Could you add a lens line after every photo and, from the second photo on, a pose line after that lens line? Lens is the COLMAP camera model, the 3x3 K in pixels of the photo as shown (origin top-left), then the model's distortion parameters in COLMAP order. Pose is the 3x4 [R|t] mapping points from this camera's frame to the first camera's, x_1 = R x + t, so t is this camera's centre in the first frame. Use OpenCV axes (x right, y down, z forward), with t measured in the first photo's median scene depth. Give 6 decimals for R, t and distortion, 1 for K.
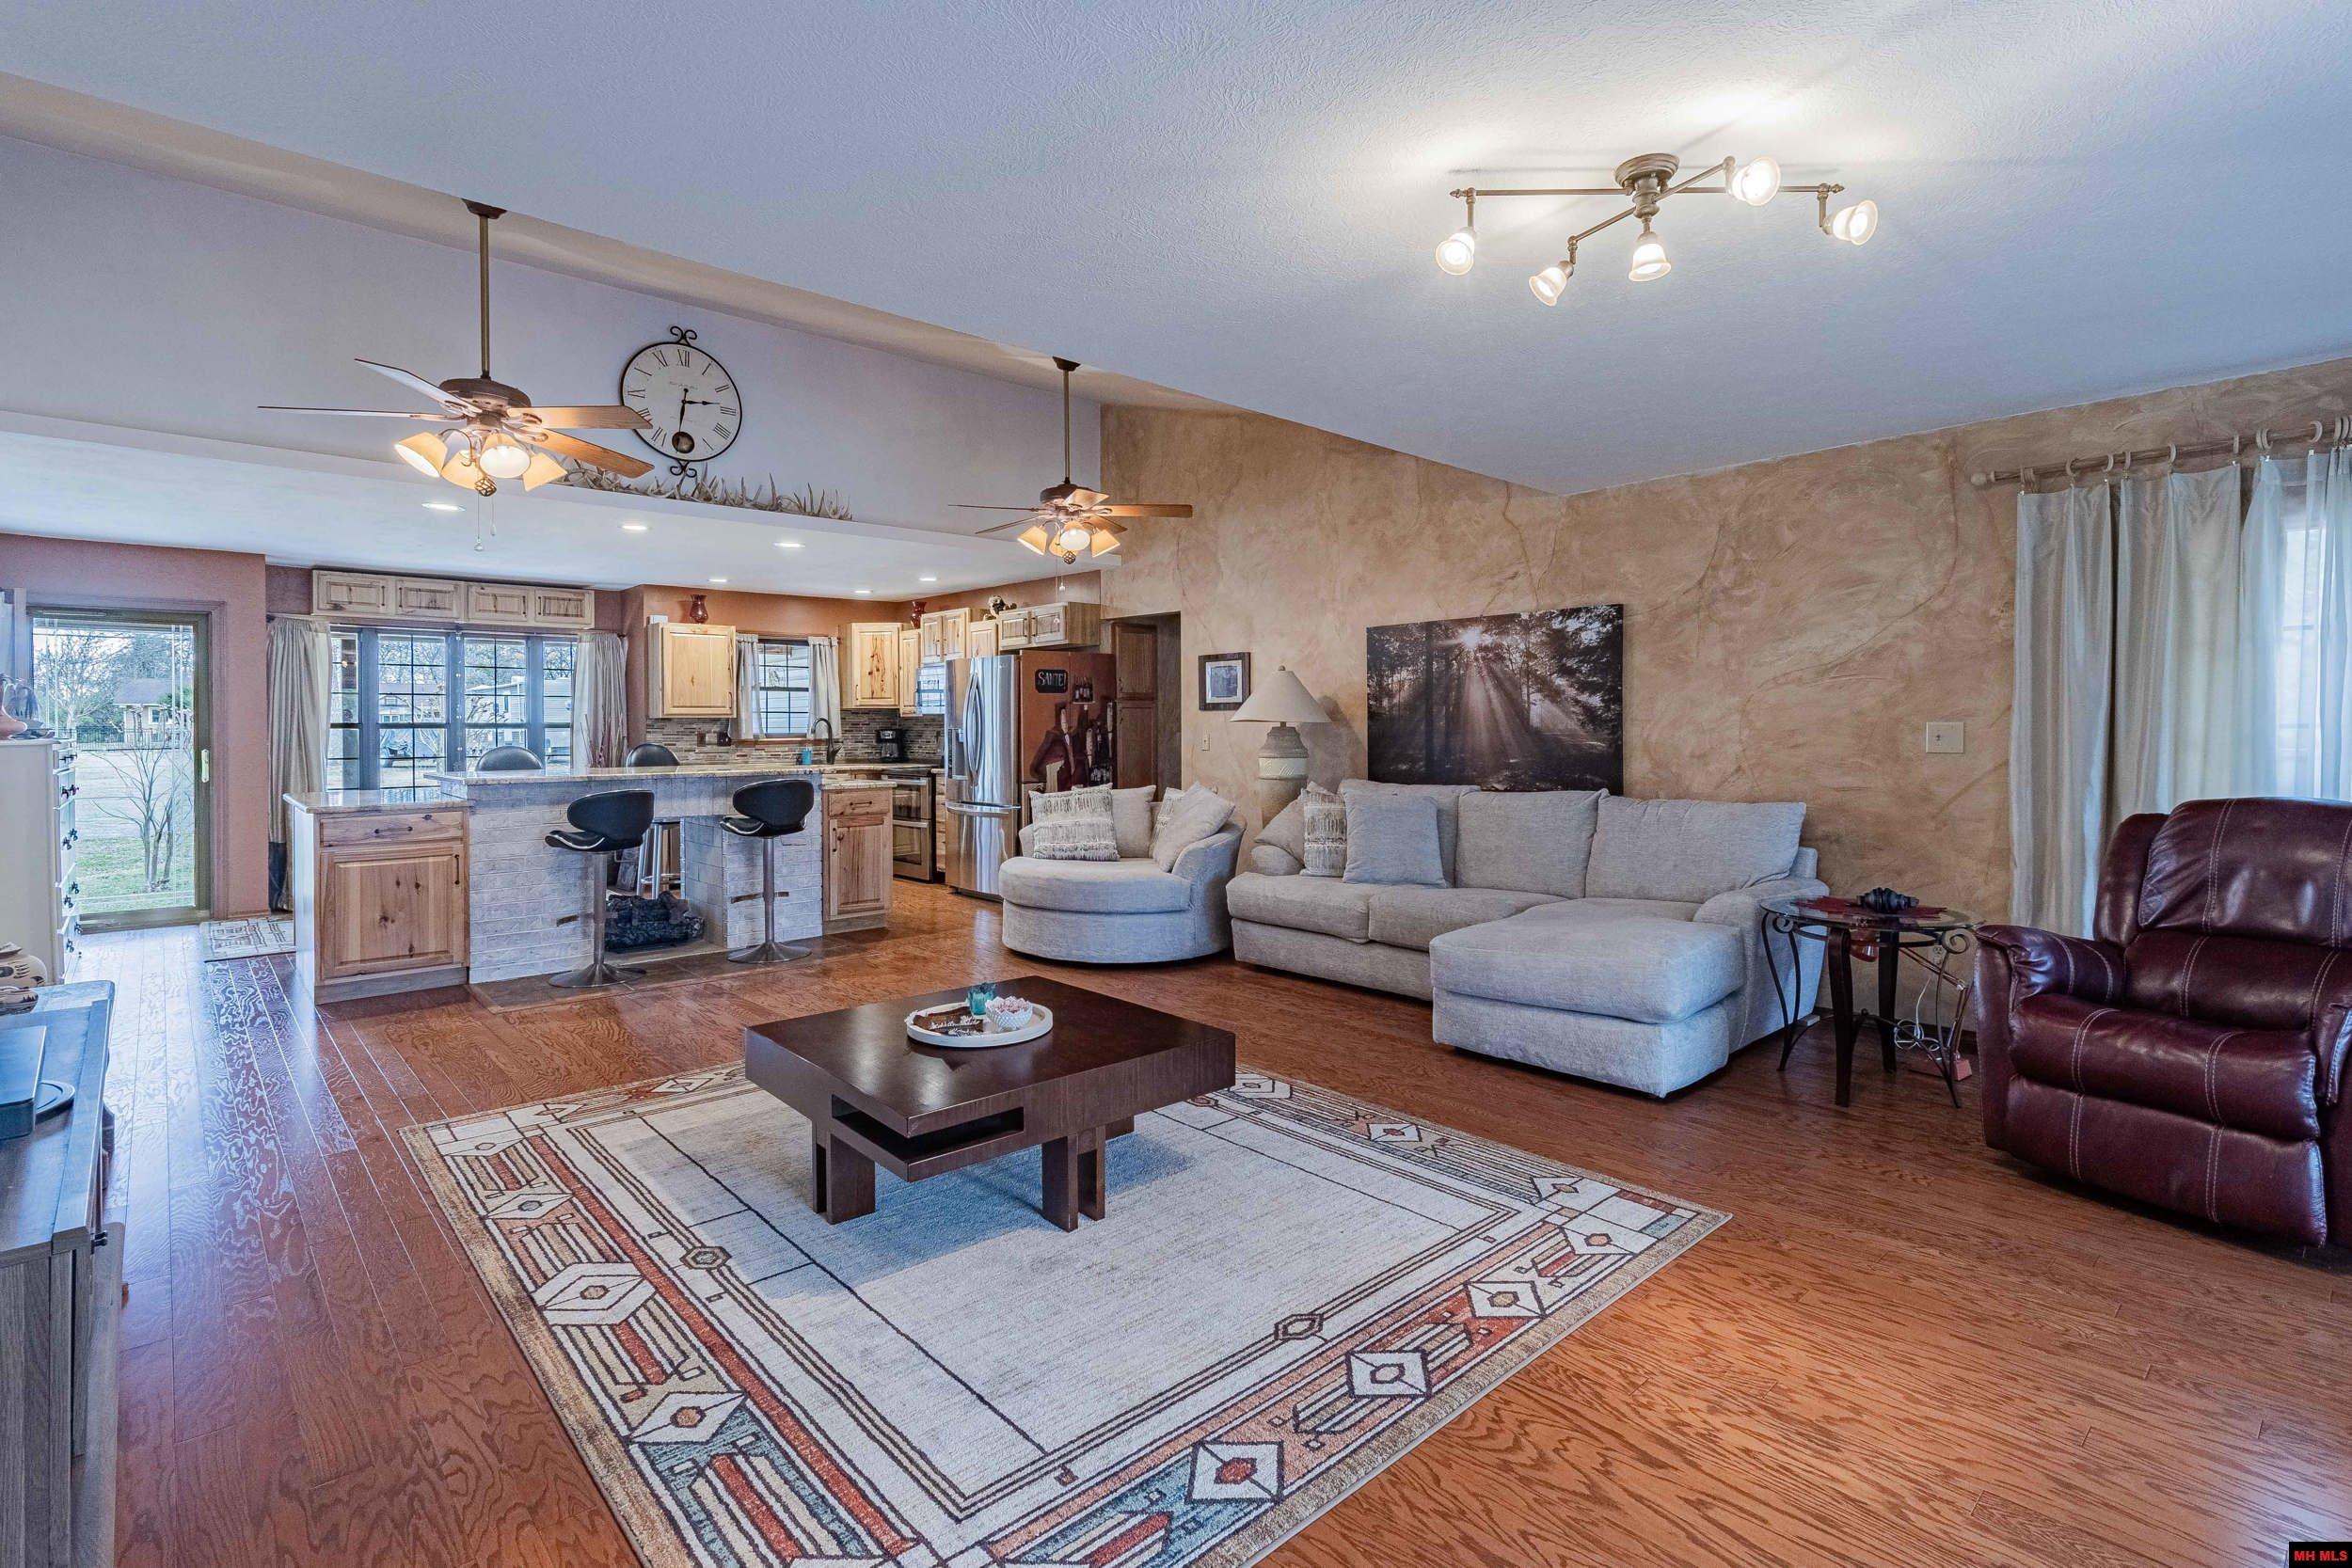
lens RADIAL K [[1106.3, 0, 1156.1], [0, 1106.3, 739.4], [0, 0, 1]] dist [0.001425, 0.002078]
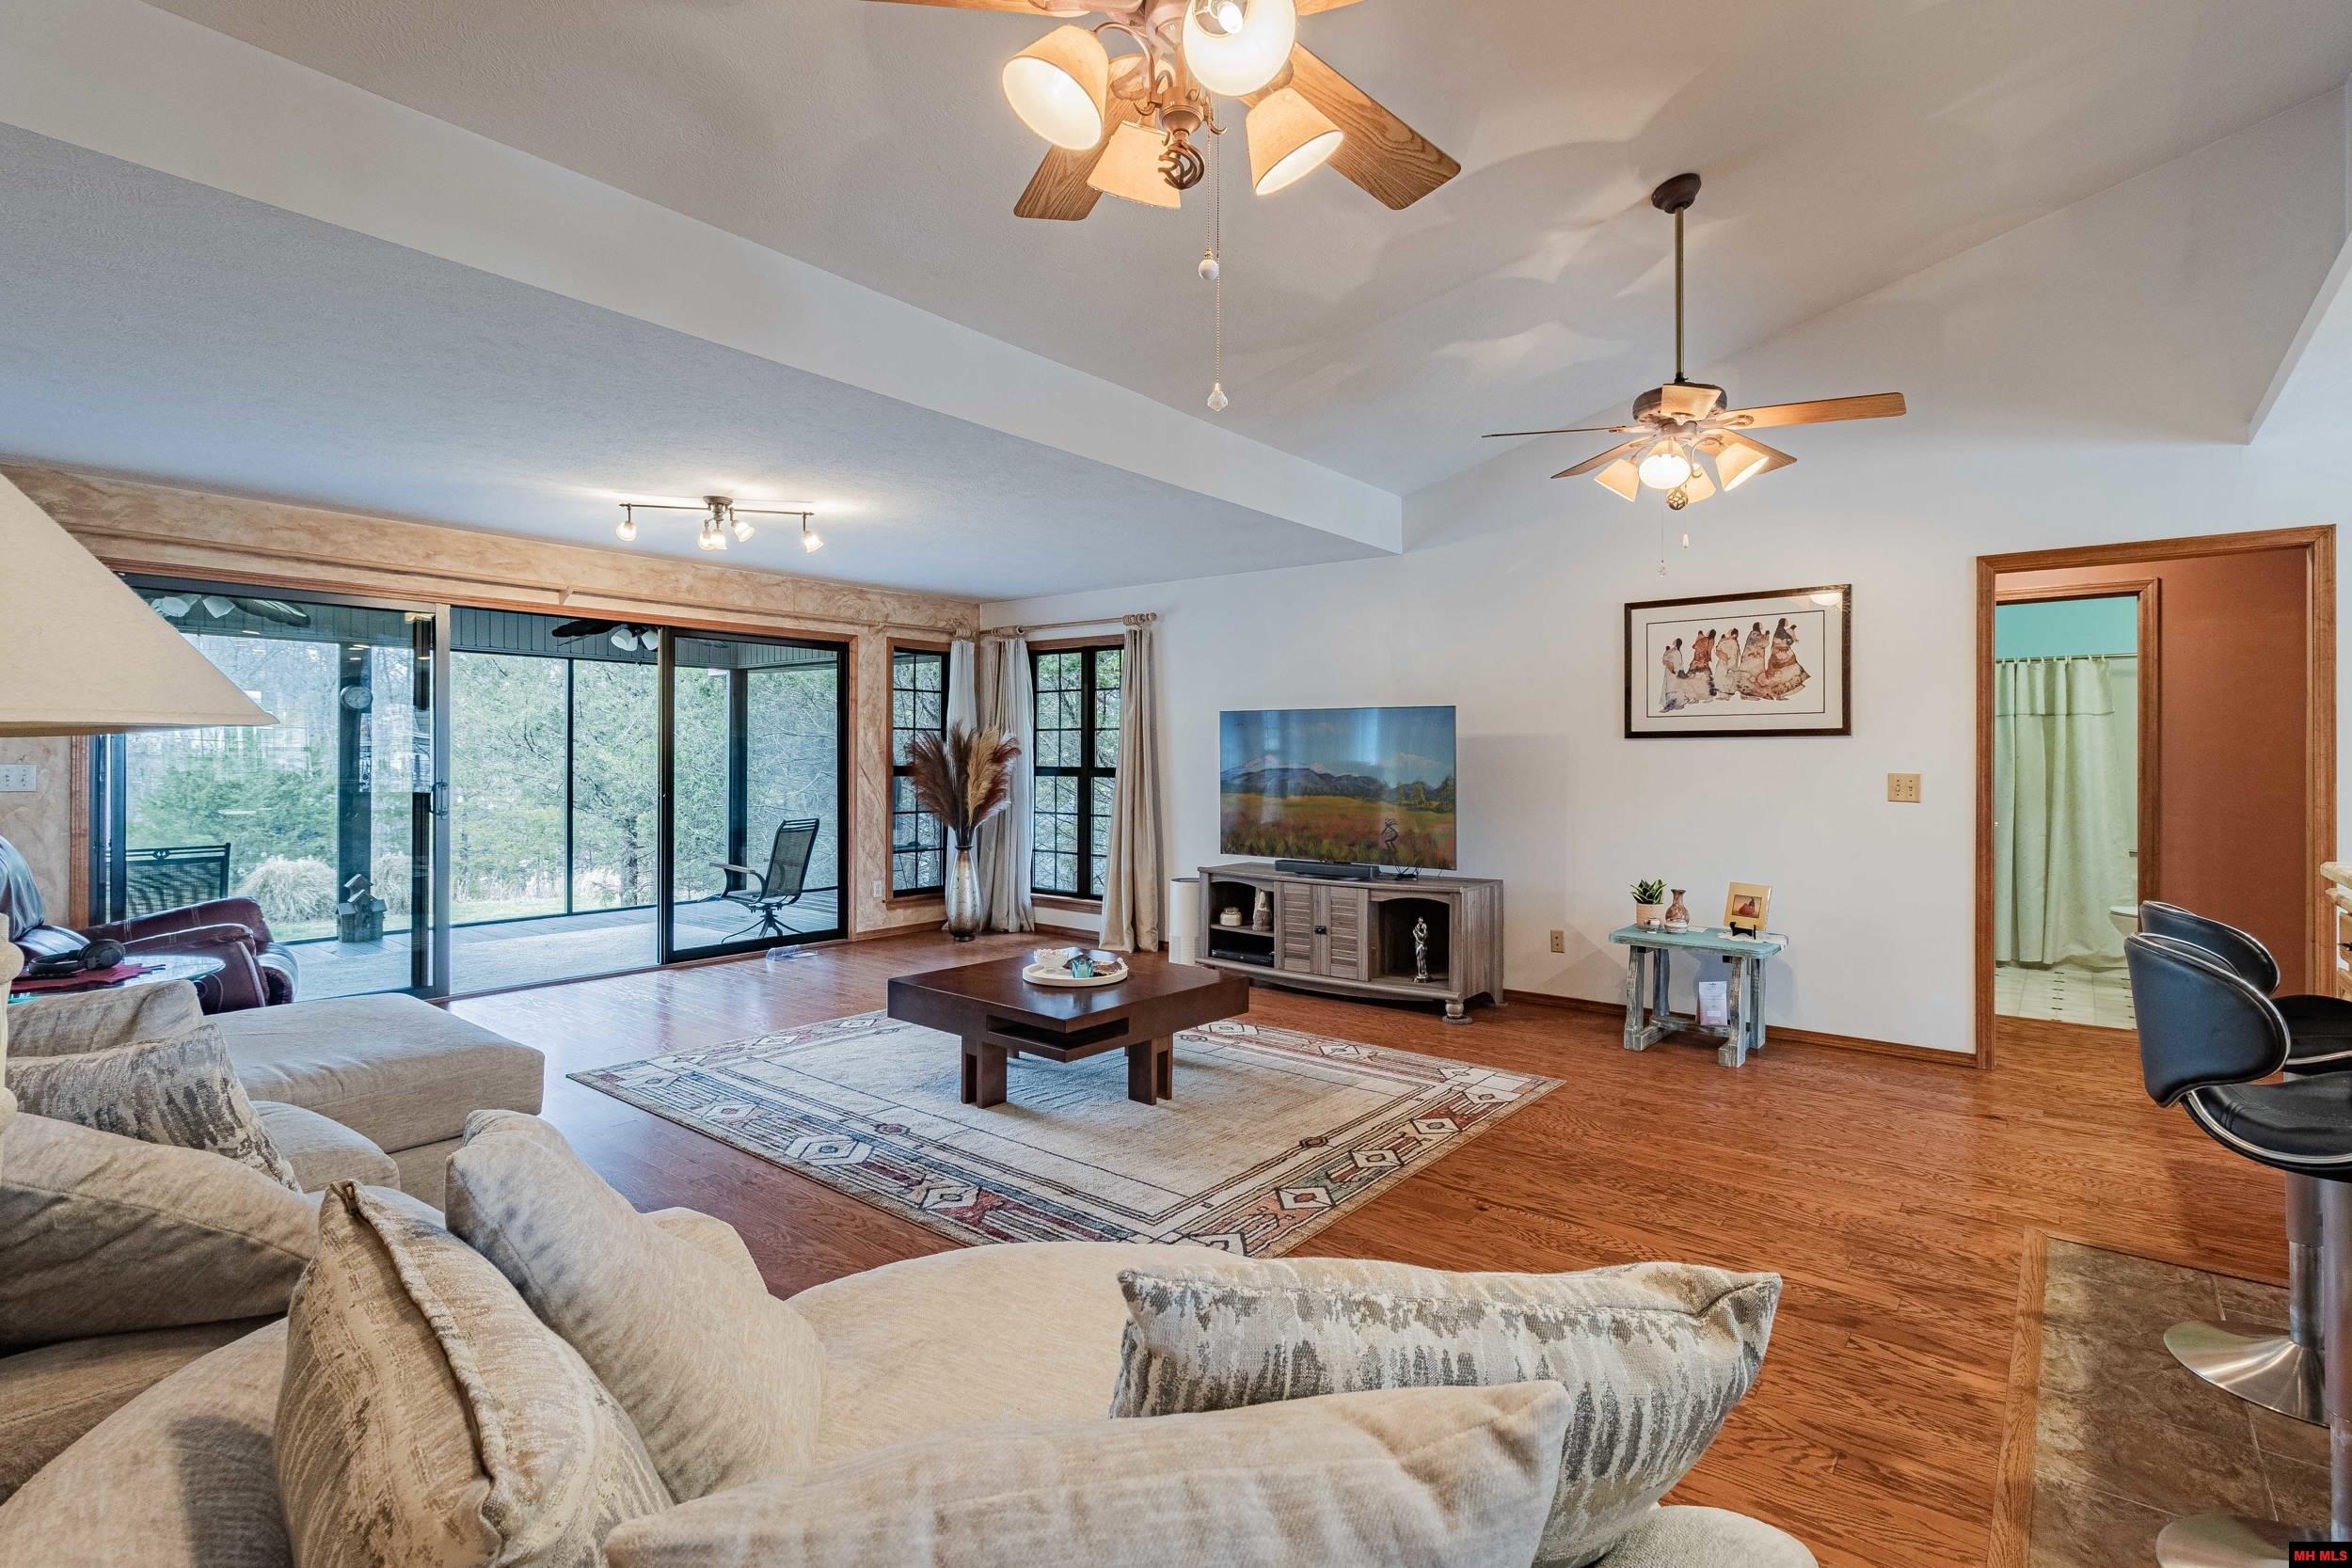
lens RADIAL K [[1106.3, 0, 1196.4], [0, 1106.3, 766.8], [0, 0, 1]] dist [0.001425, 0.002078]
pose [[-0.984318, 0.001760, -0.176393, -0.043775], [-0.001480, 0.999833, 0.018238, -0.017660], [0.176396, 0.018214, -0.984151, 1.636029]]
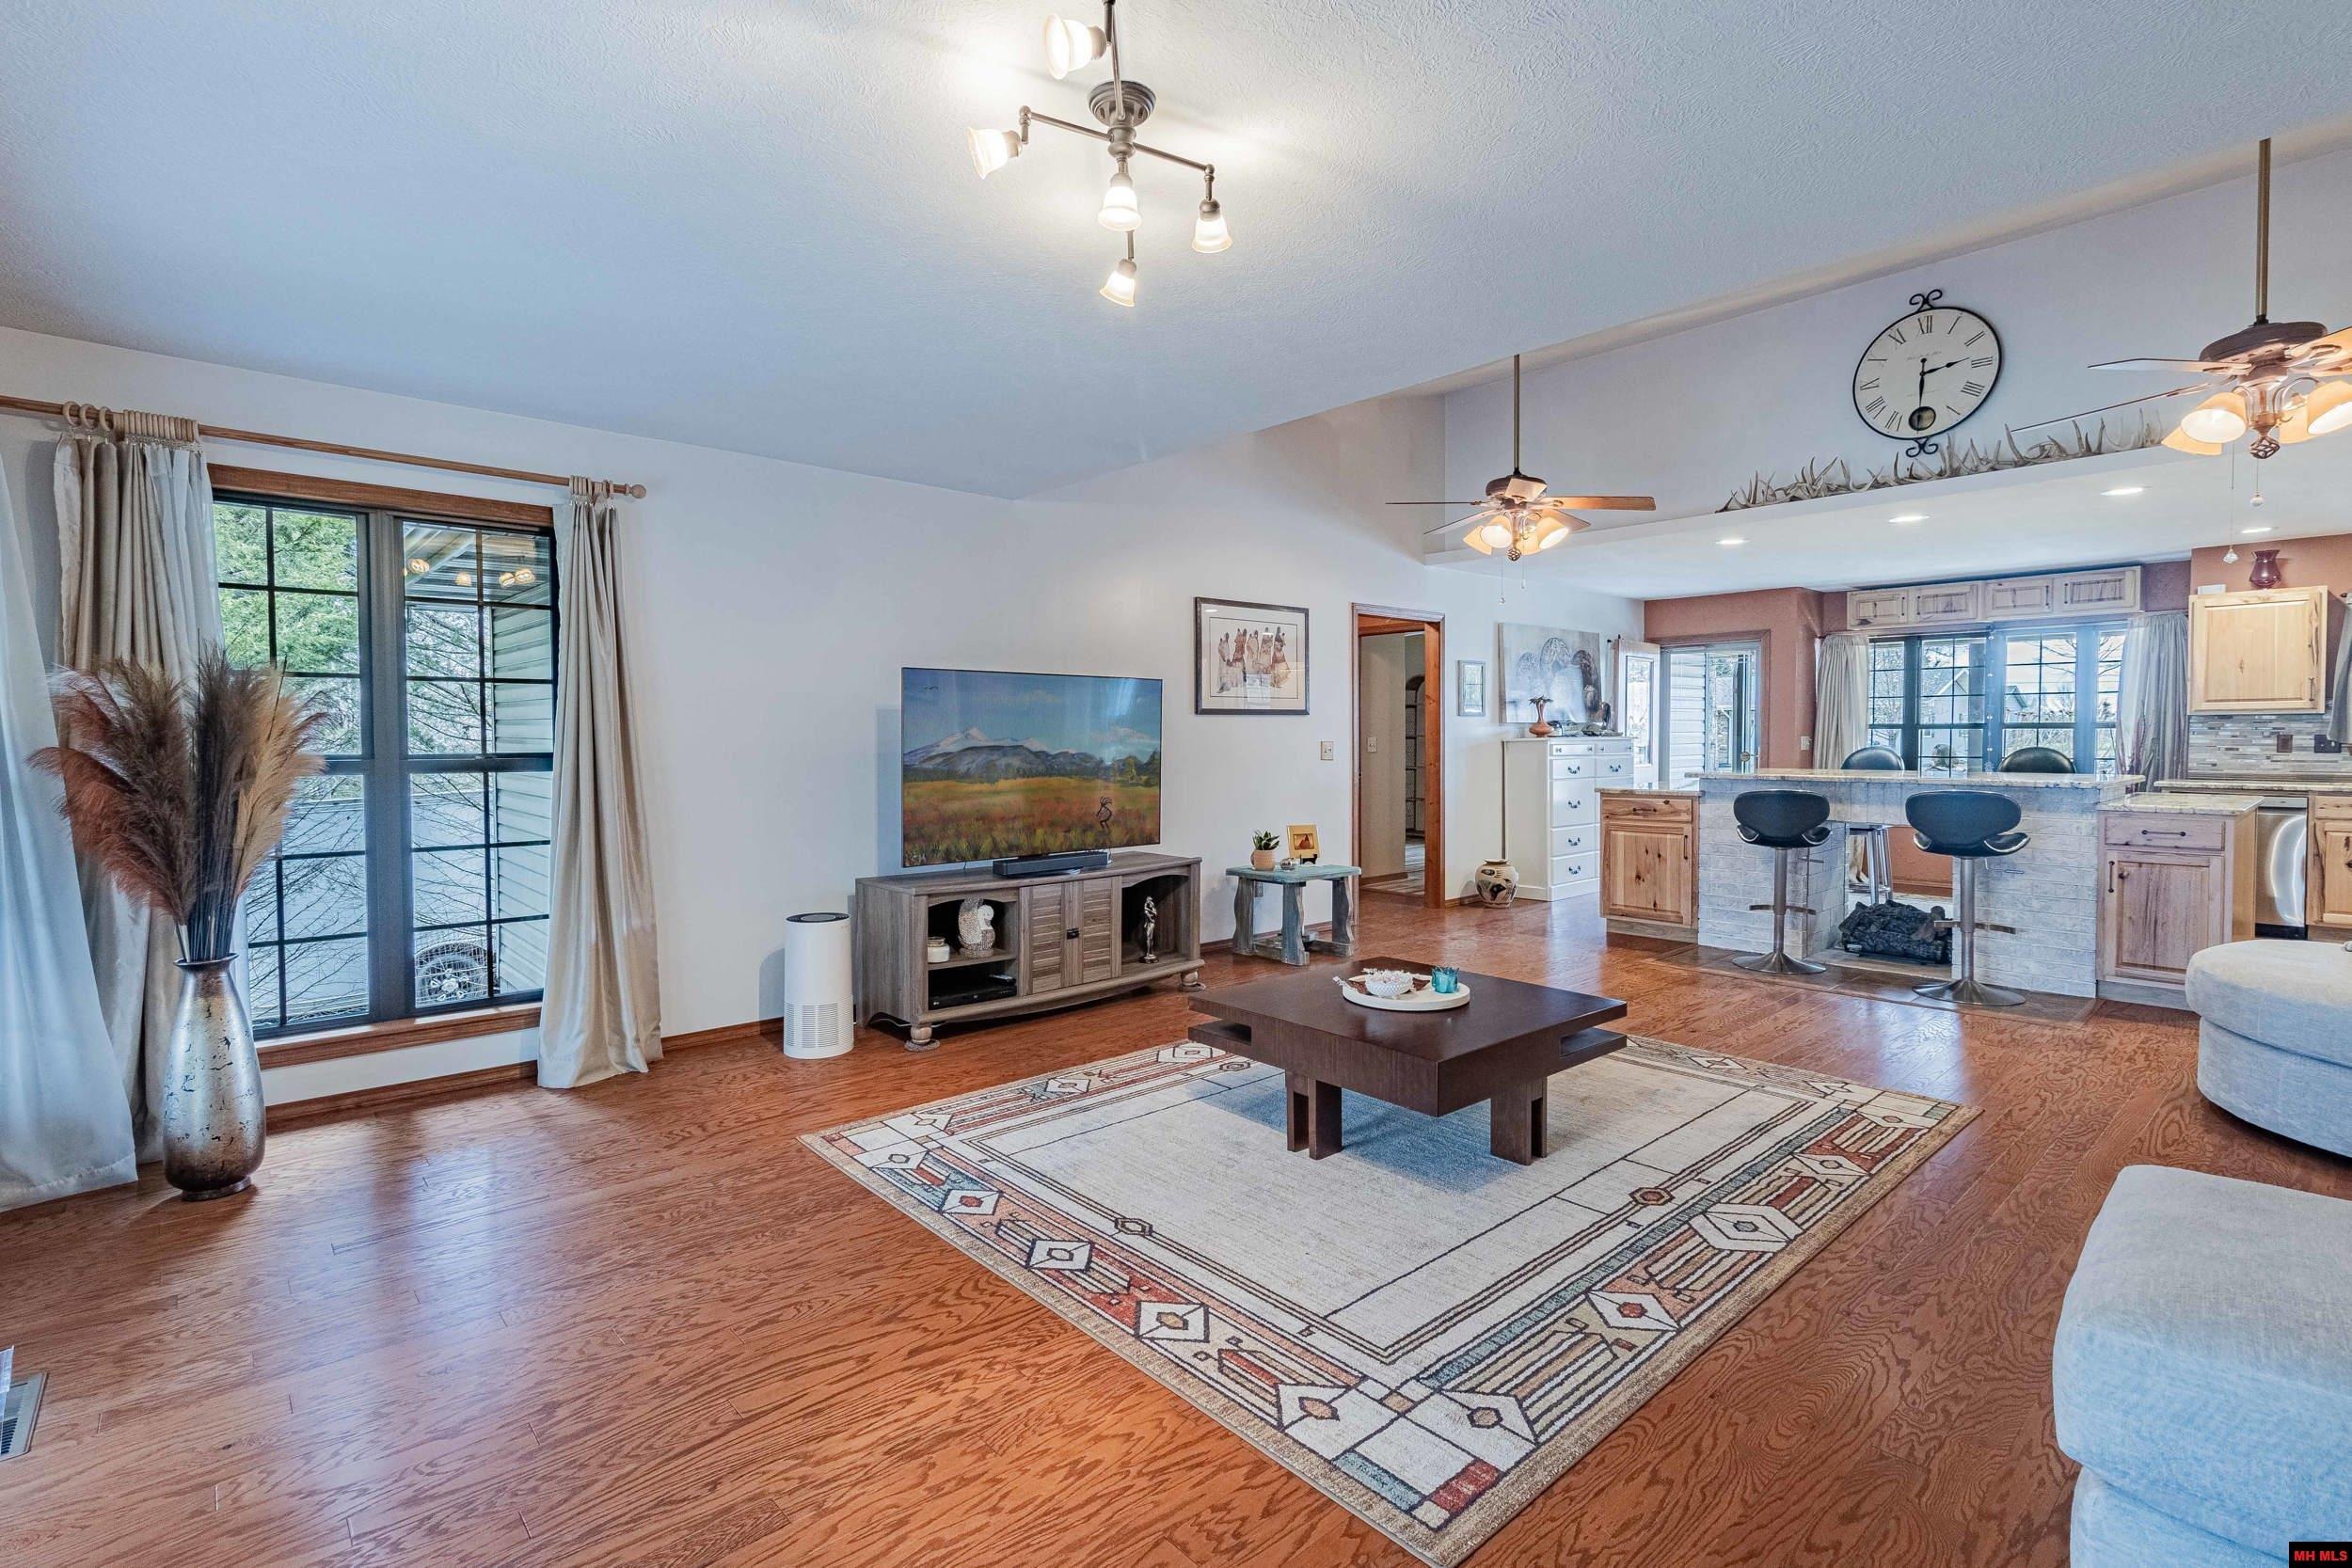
lens RADIAL K [[1106.3, 0, 1195.5], [0, 1106.3, 764.9], [0, 0, 1]] dist [0.001425, 0.002078]
pose [[0.014296, 0.033436, -0.999339, 0.669721], [-0.007492, 0.999416, 0.033331, -0.010093], [0.999870, 0.007011, 0.014538, 0.525792]]
